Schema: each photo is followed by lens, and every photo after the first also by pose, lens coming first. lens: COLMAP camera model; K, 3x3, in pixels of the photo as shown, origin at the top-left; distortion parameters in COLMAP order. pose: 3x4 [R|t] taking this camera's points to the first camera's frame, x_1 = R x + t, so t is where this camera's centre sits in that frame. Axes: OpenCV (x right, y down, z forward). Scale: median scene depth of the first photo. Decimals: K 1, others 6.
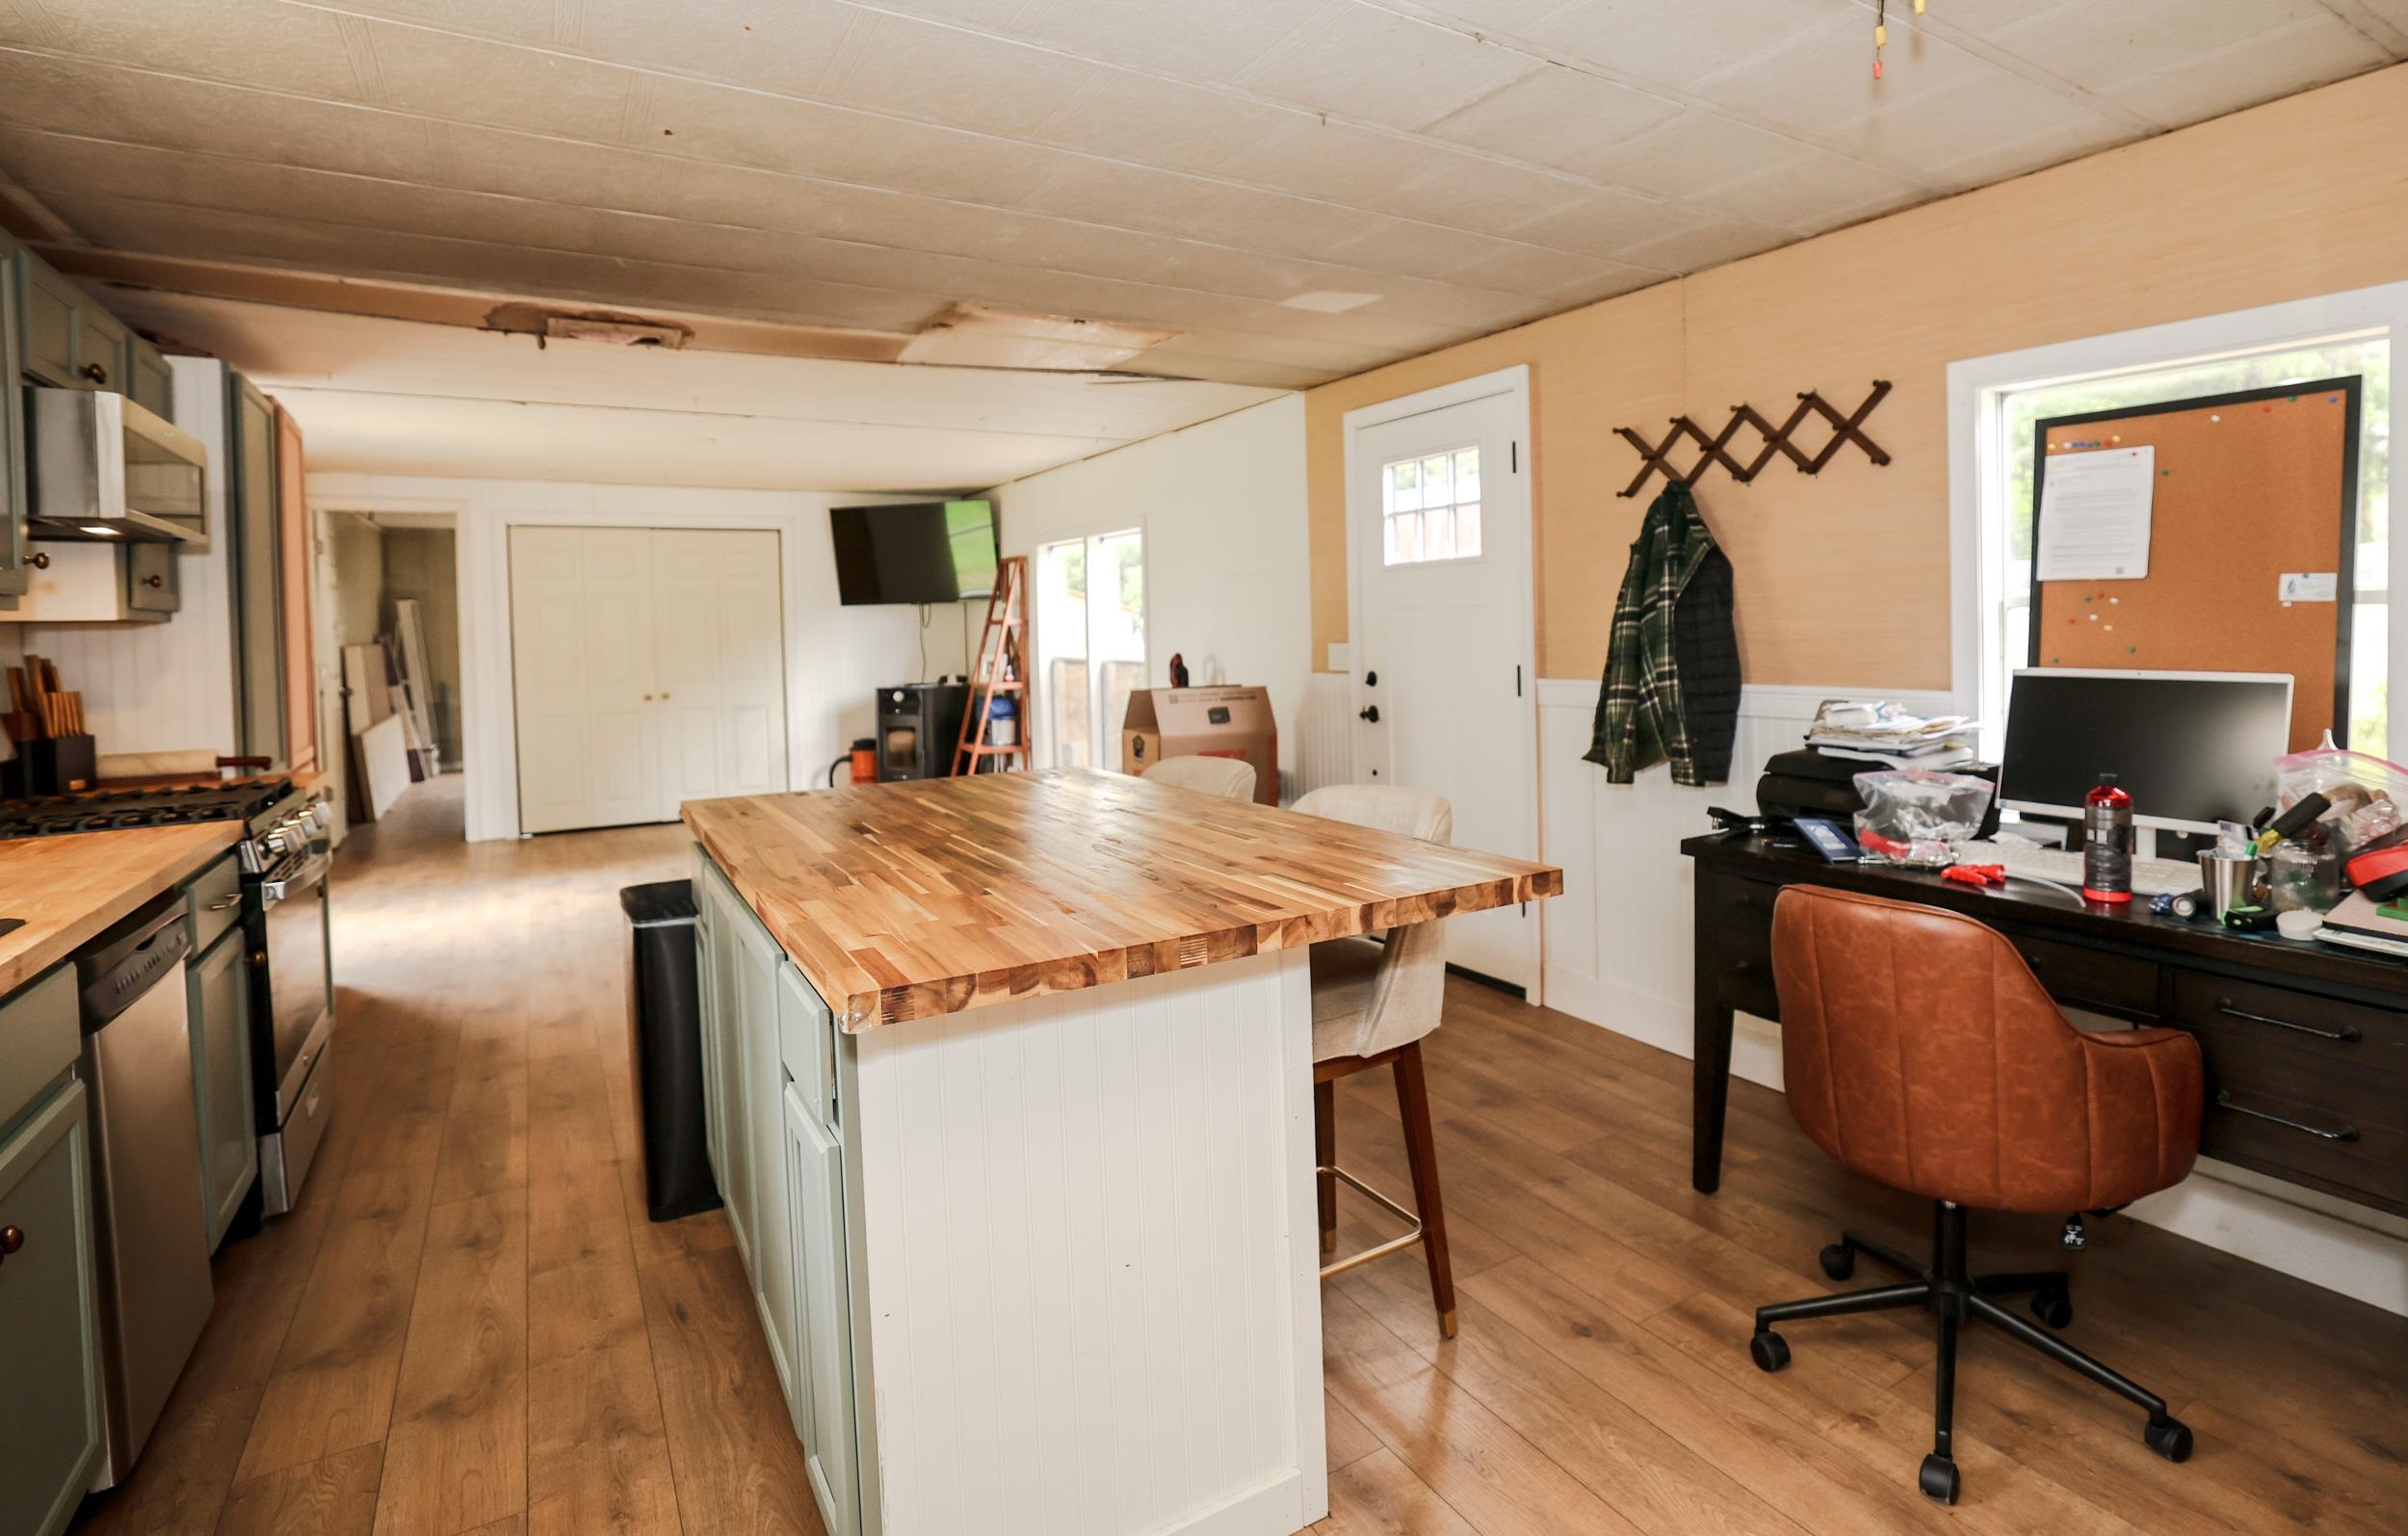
lens RADIAL K [[1206.3, 0, 1308.9], [0, 1206.3, 659.8], [0, 0, 1]] dist [-0.021754, 0.000017]
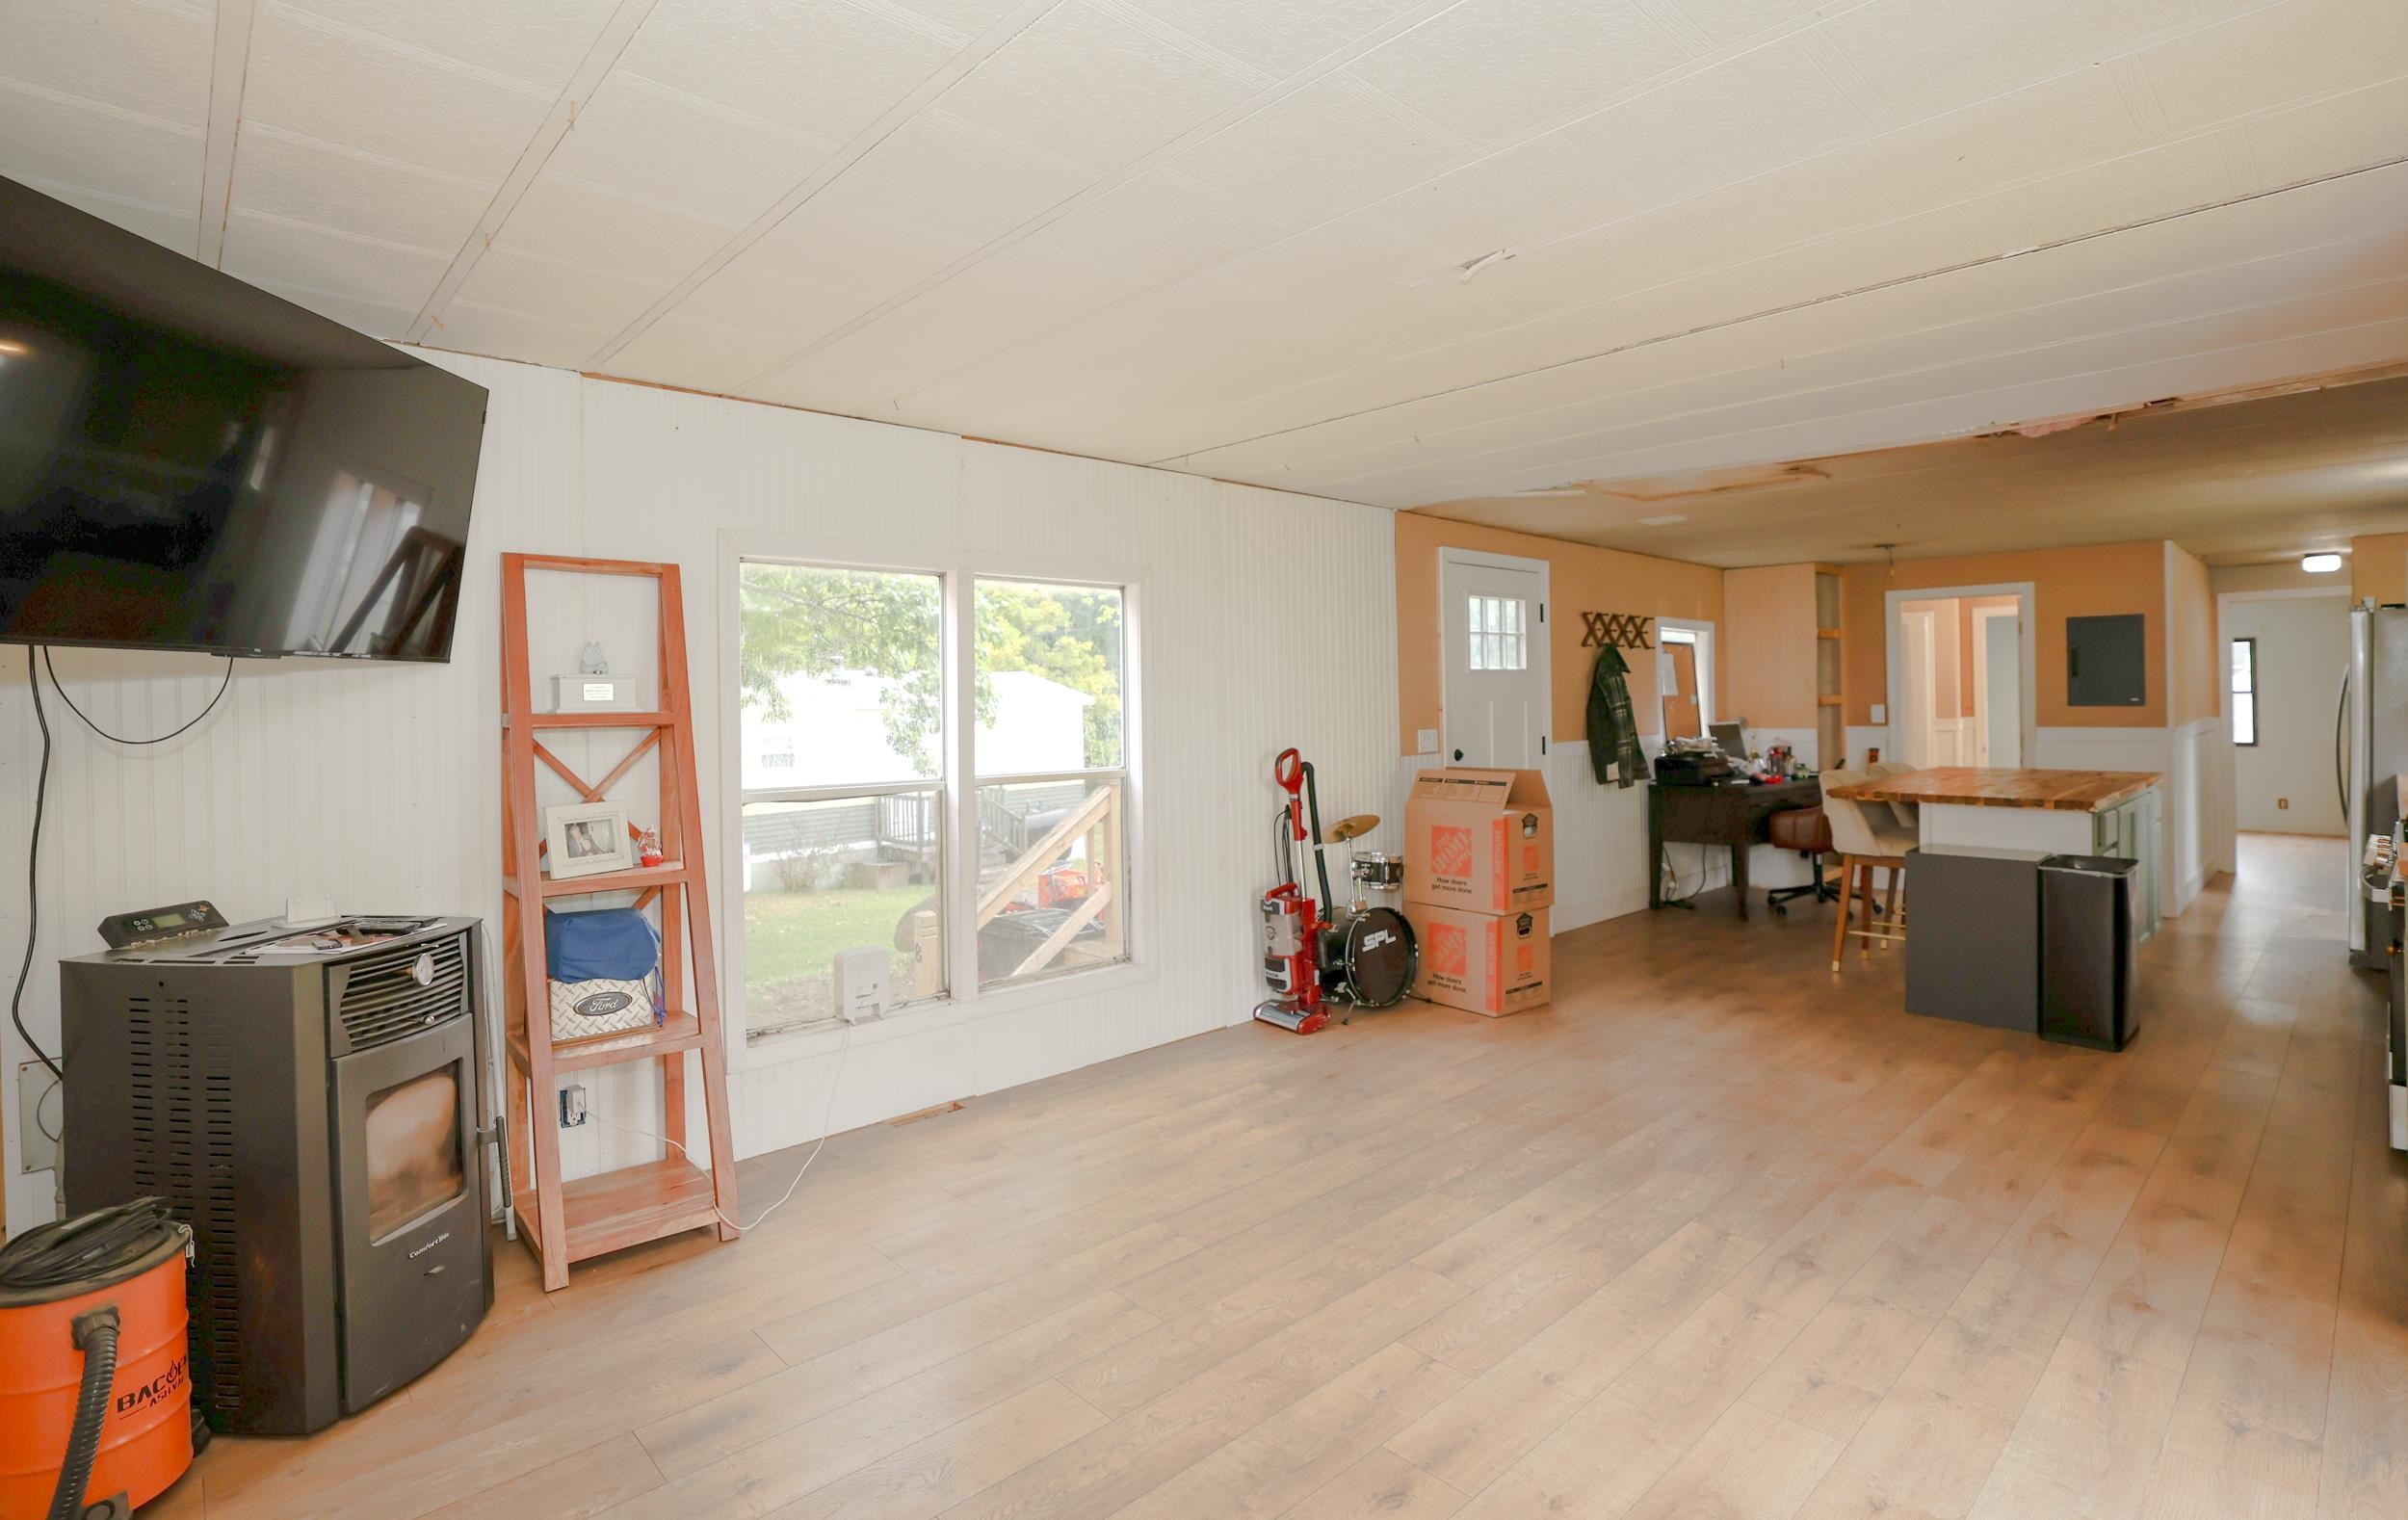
lens RADIAL K [[1134.3, 0, 1164.1], [0, 1134.3, 687.1], [0, 0, 1]] dist [-0.026834, 0.003139]
pose [[-0.151645, 0.037901, 0.987708, -0.648600], [0.051553, 0.998208, -0.030389, -0.020849], [-0.987090, 0.046311, -0.153327, 0.873588]]
